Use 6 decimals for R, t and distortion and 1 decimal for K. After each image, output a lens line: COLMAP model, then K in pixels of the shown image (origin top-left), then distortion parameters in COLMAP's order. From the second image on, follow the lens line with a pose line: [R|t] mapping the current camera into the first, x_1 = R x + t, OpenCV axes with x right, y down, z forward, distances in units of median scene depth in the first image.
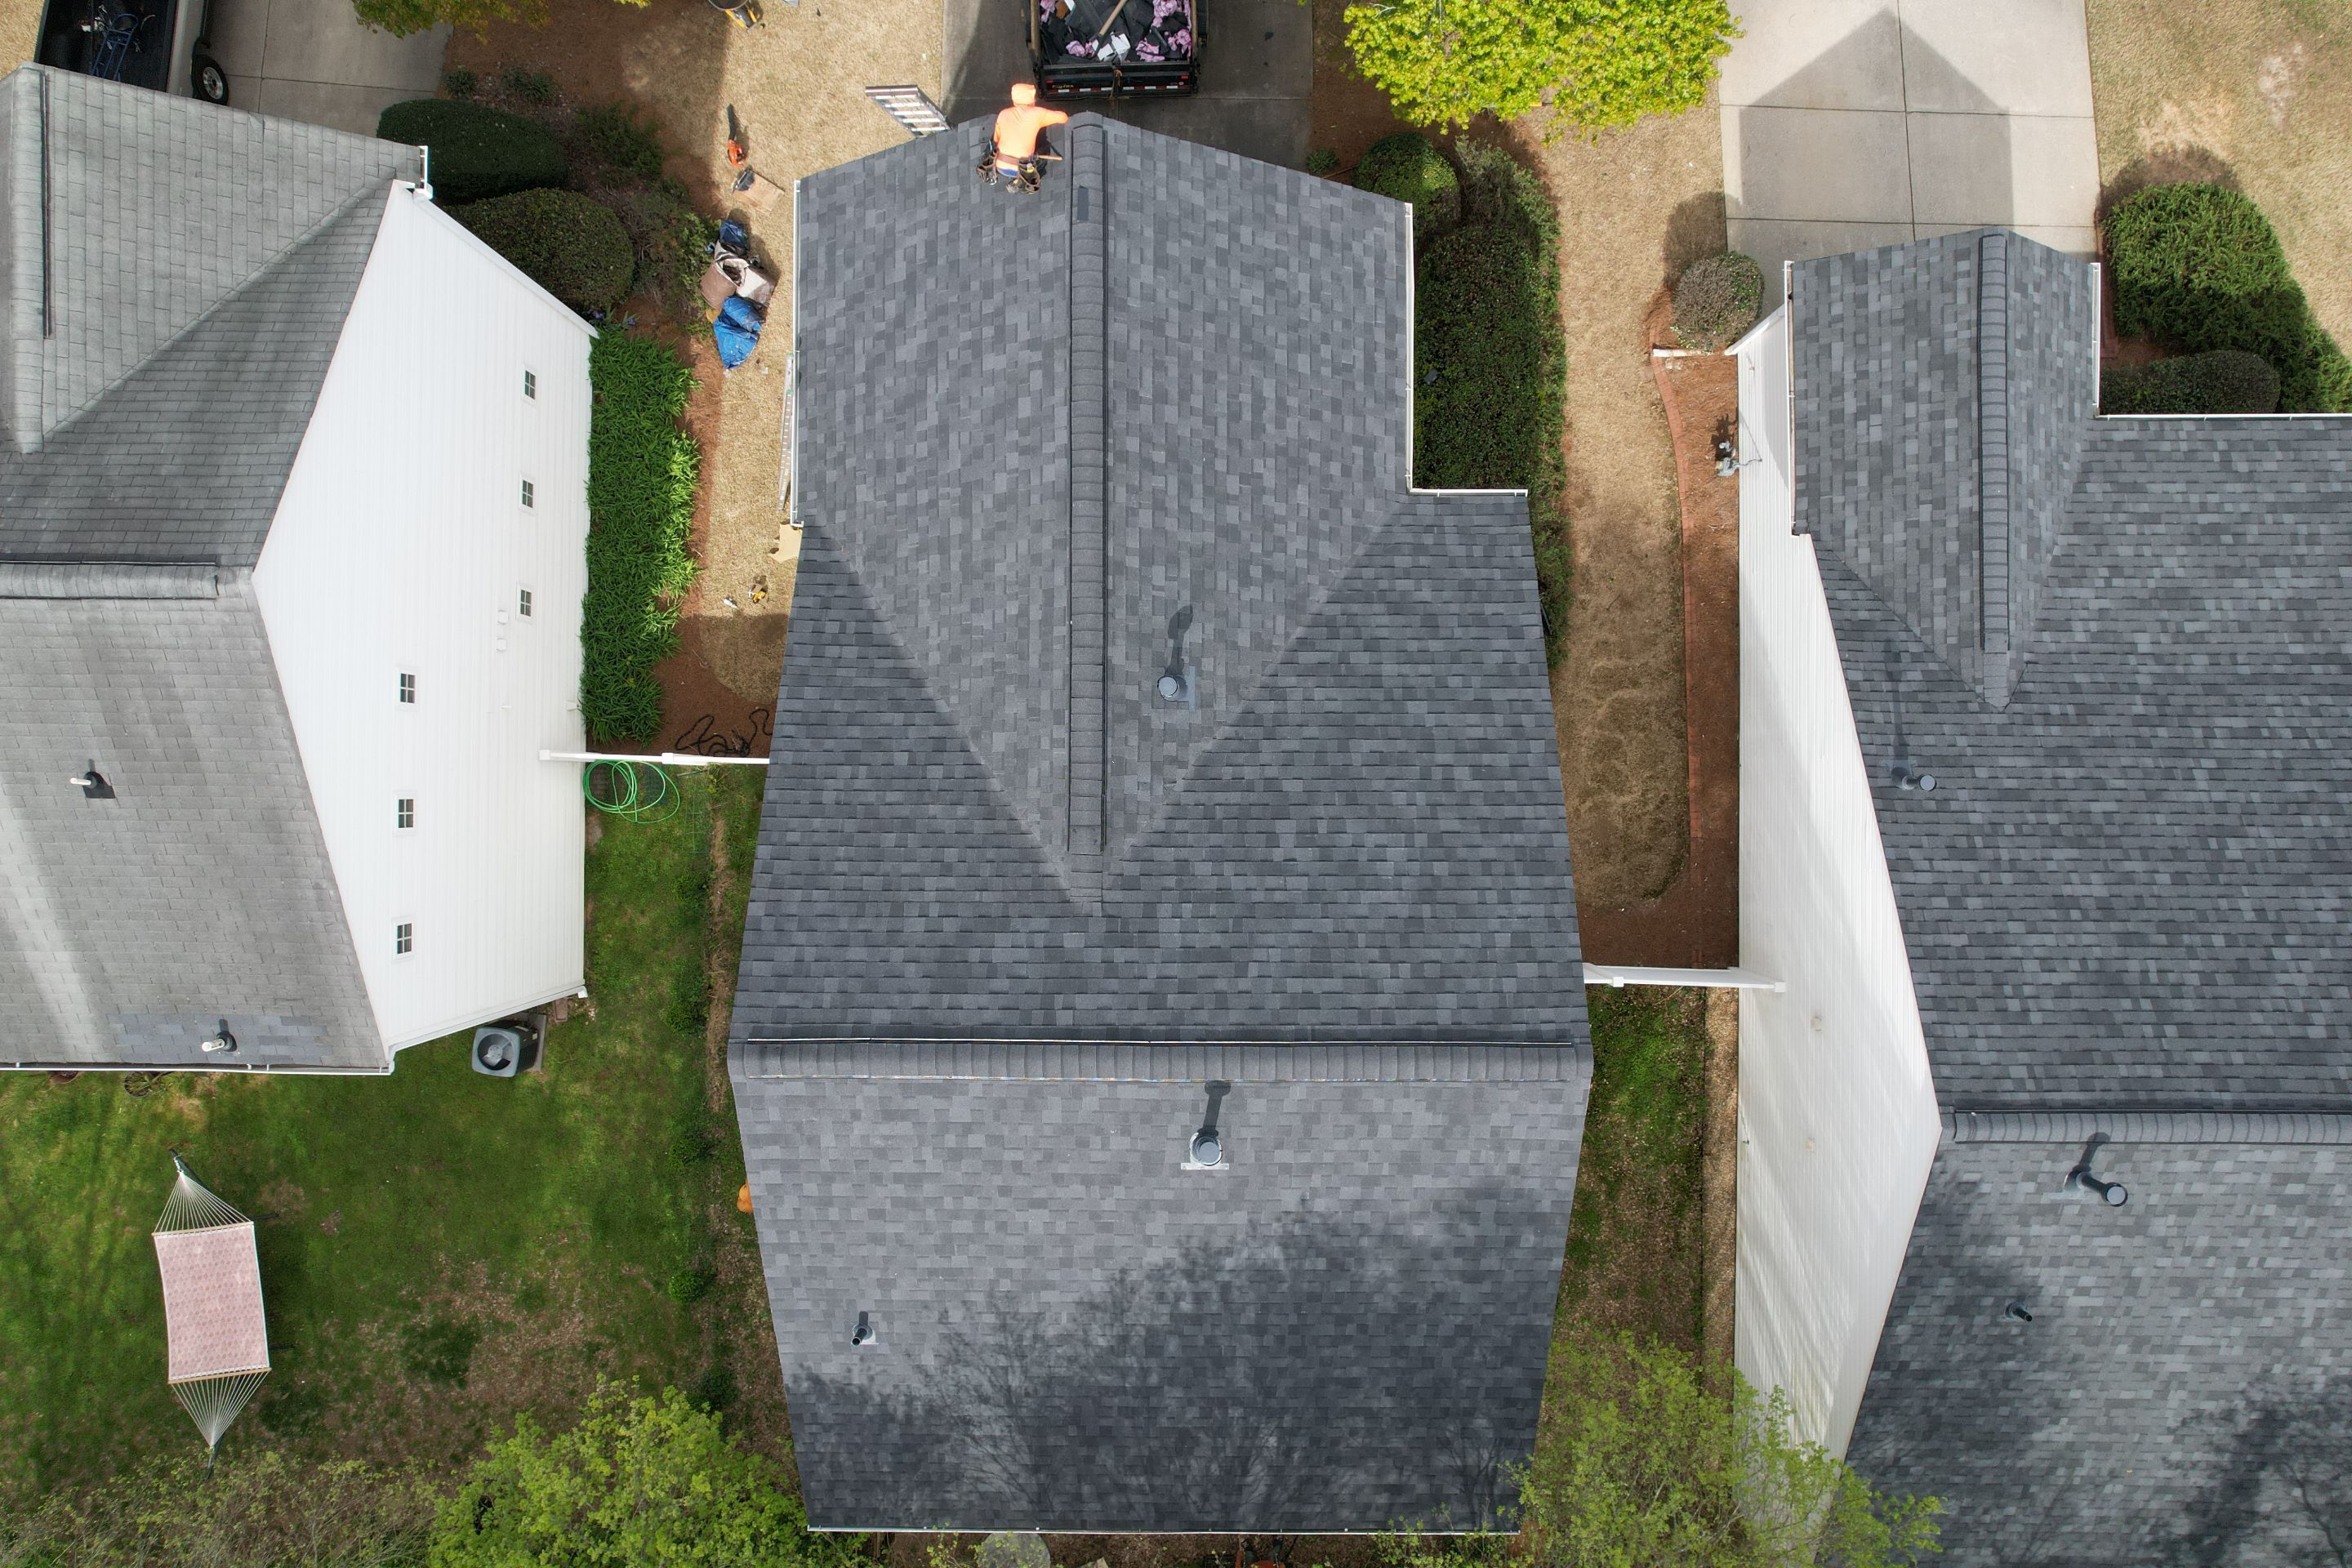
lens RADIAL K [[1510.9, 0, 1178.3], [0, 1510.9, 783.1], [0, 0, 1]] dist [-0.089489, 0.086200]
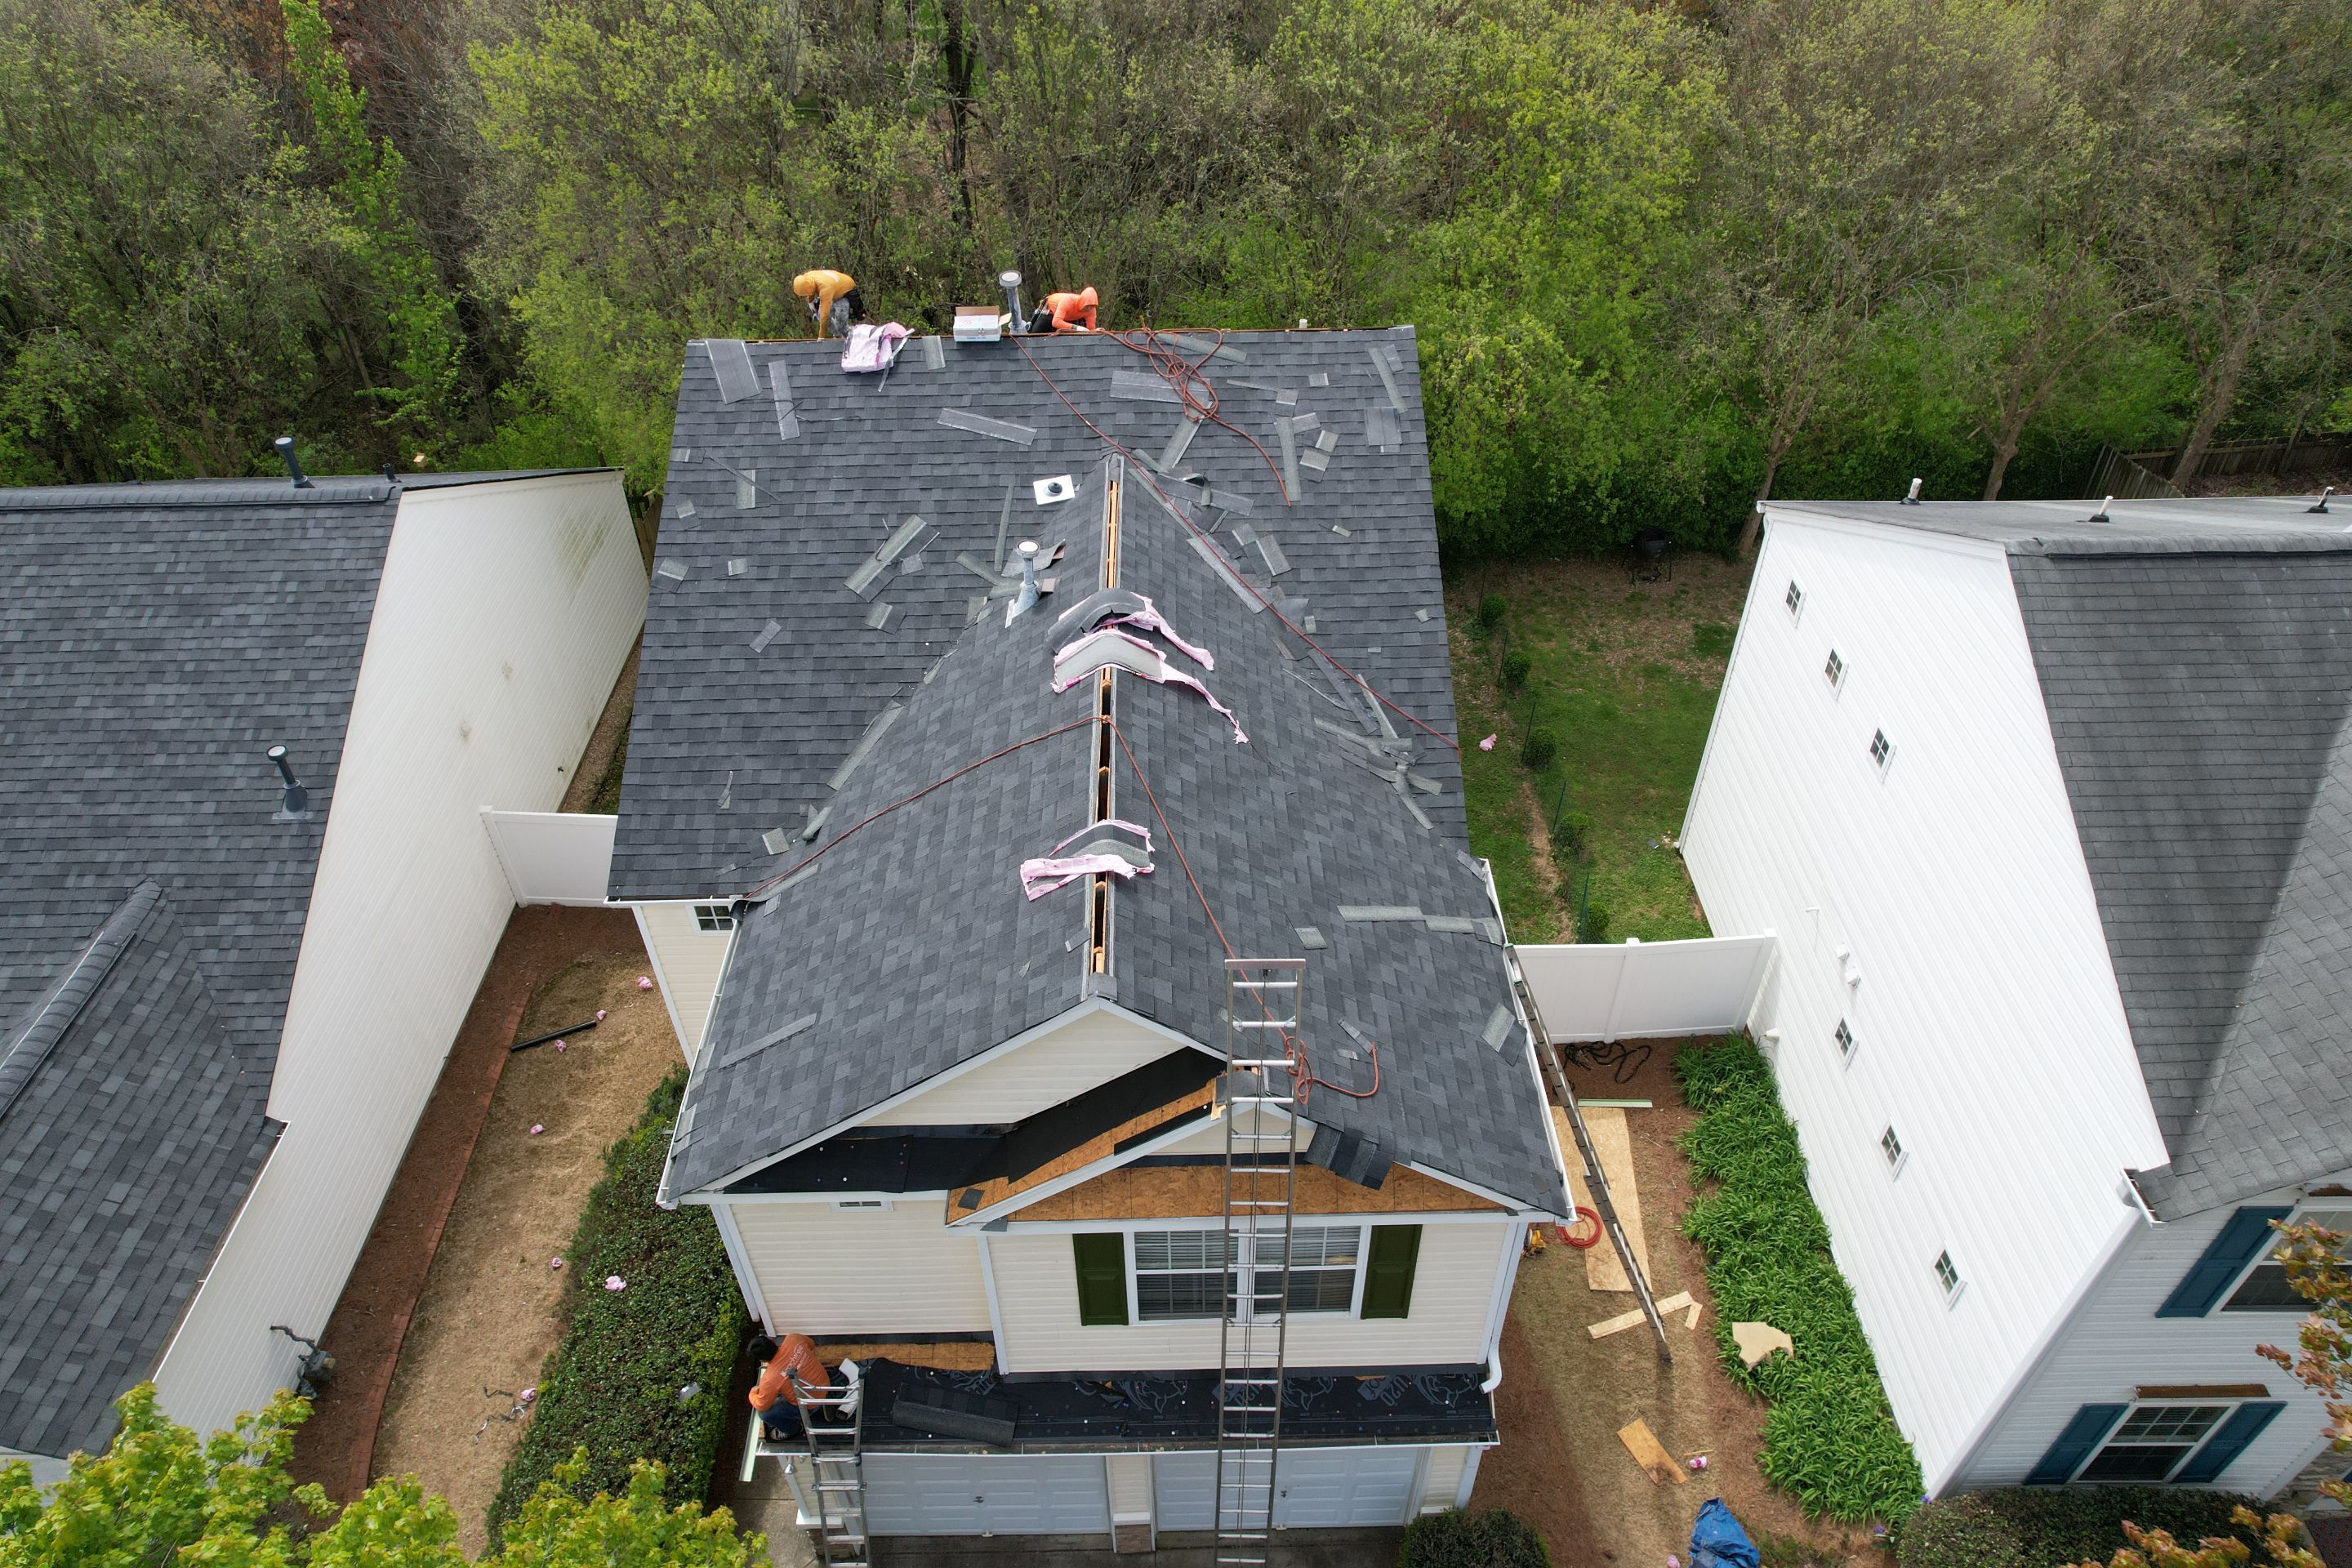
lens RADIAL K [[1510.9, 0, 1178.3], [0, 1510.9, 783.1], [0, 0, 1]] dist [-0.089489, 0.086200]
pose [[-0.999636, 0.026981, -0.000316, -0.084349], [-0.017537, -0.640752, 0.767548, -0.775484], [0.020506, 0.767274, 0.640992, 0.415744]]
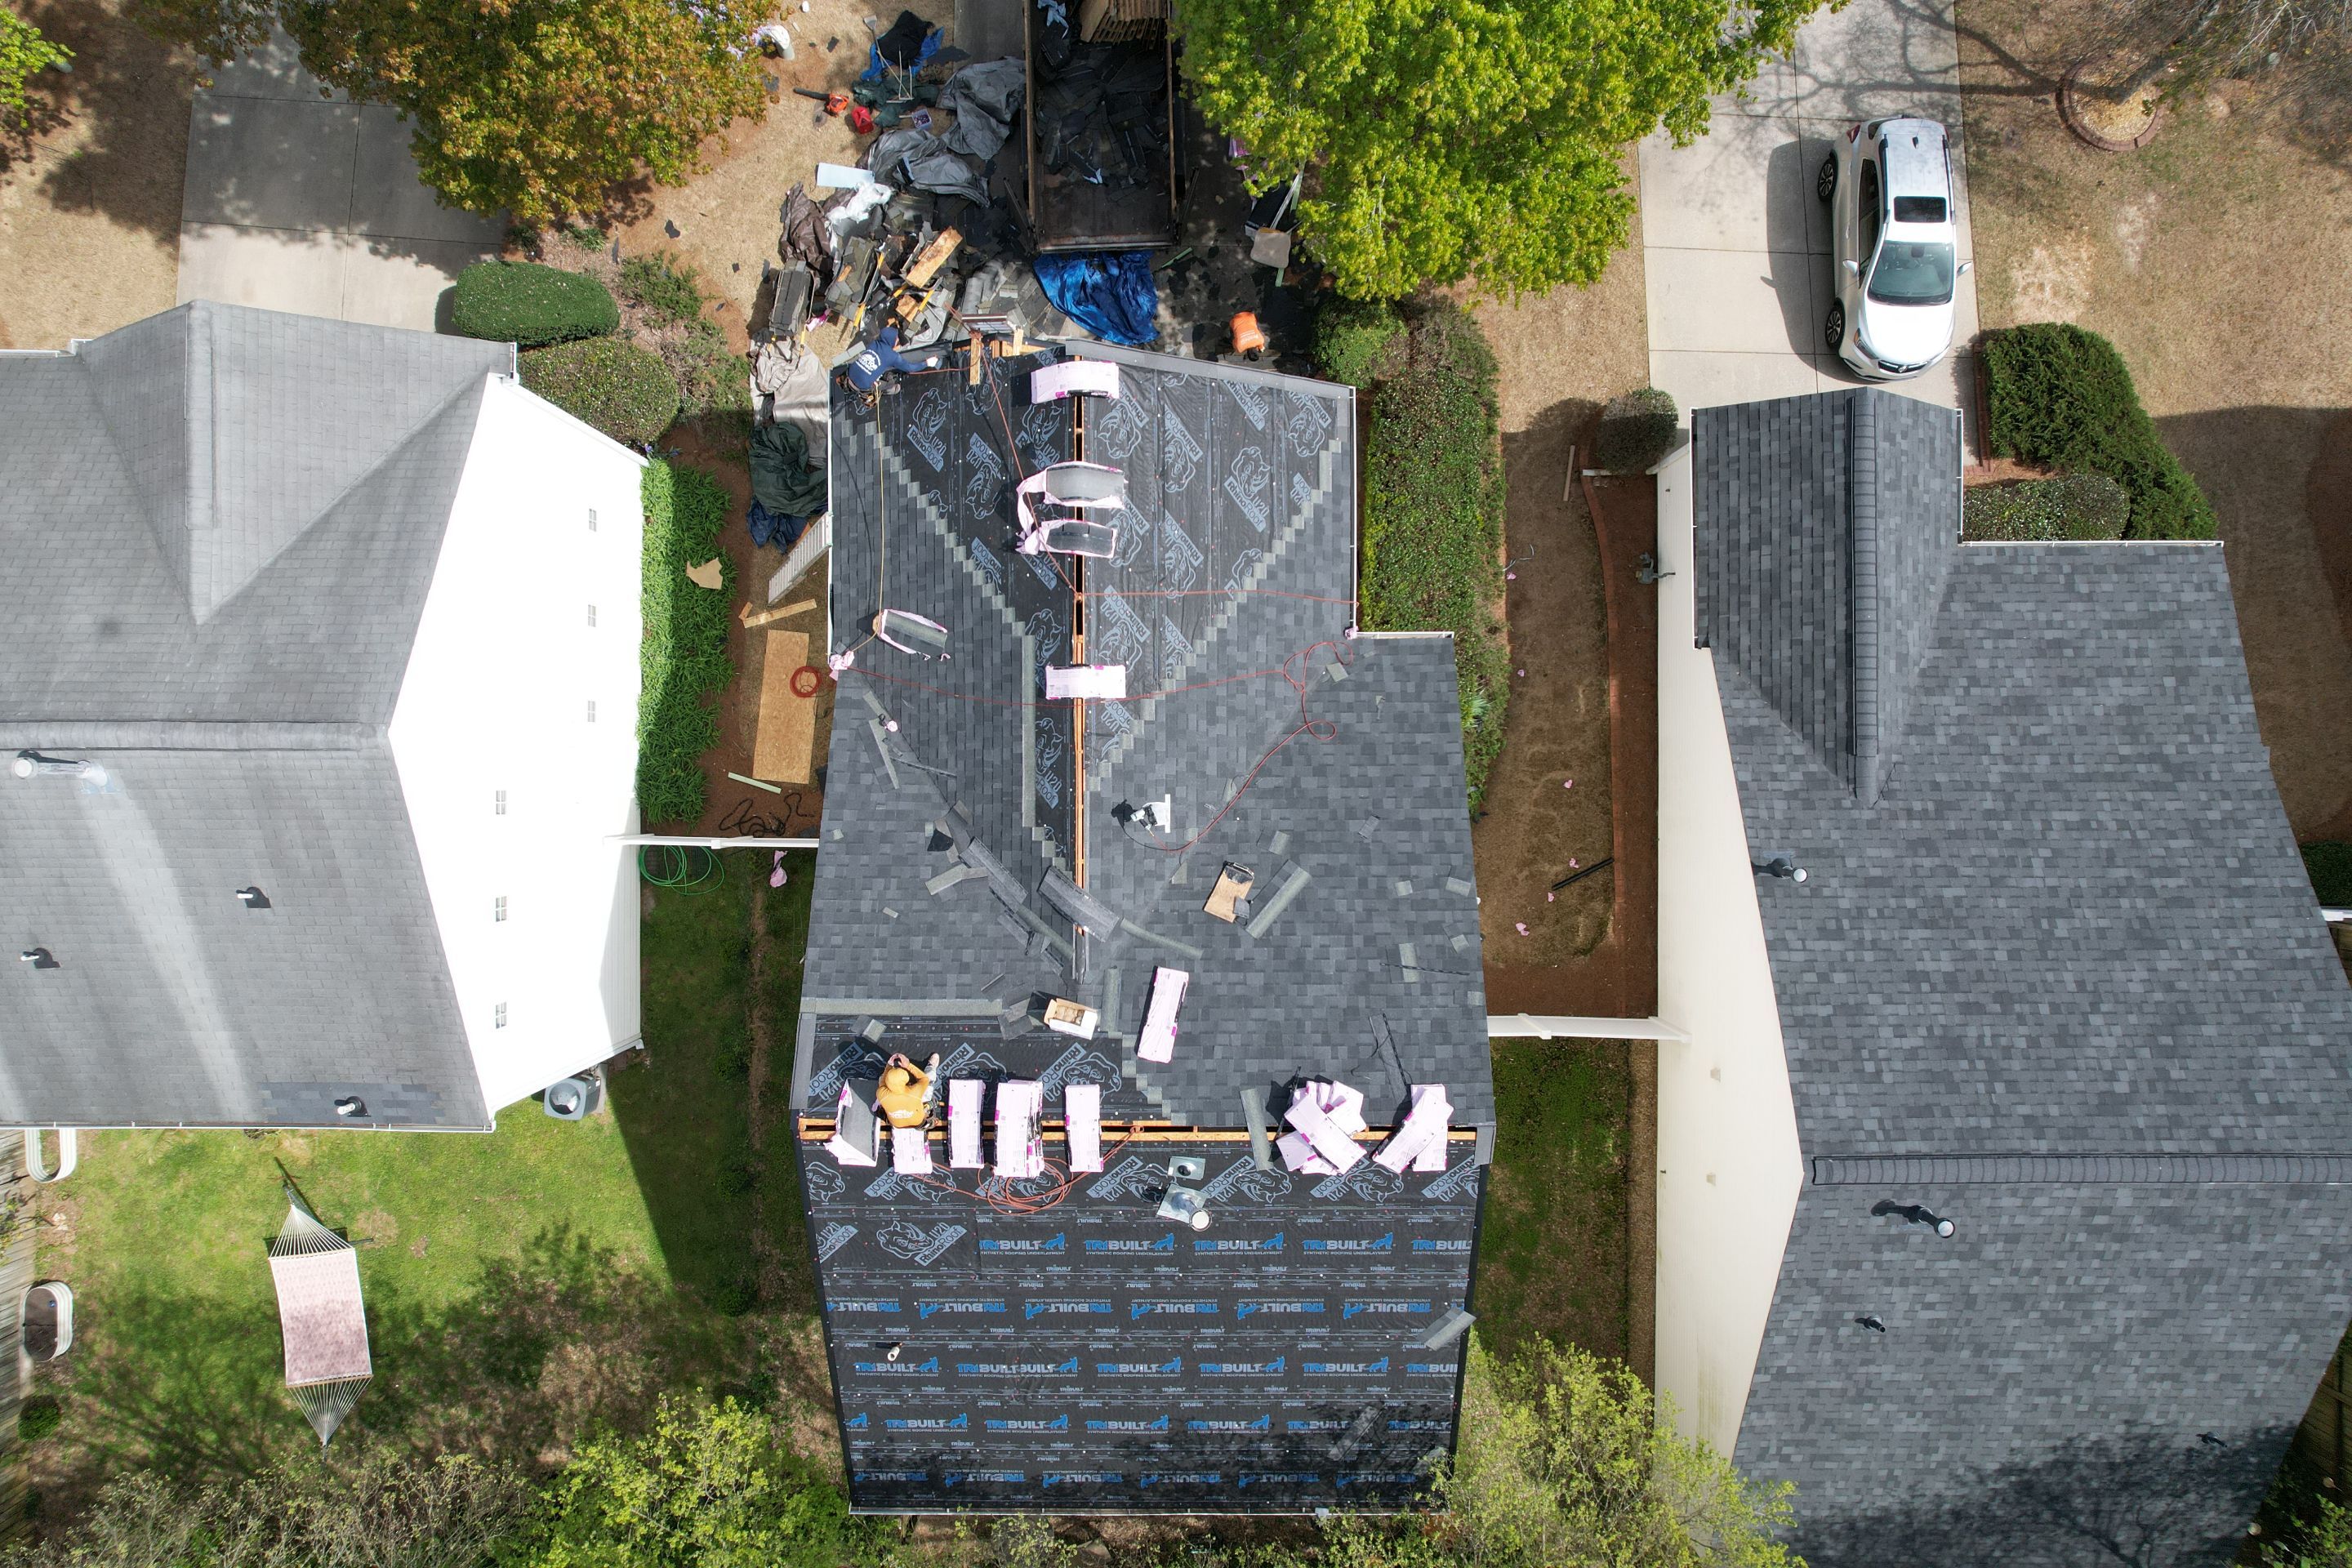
lens RADIAL K [[1510.9, 0, 1178.3], [0, 1510.9, 783.1], [0, 0, 1]] dist [-0.089489, 0.086200]
pose [[0.999988, -0.004890, -0.000419, 0.016196], [0.004893, 0.999953, 0.008414, -0.086139], [0.000378, -0.008415, 0.999965, -0.176206]]
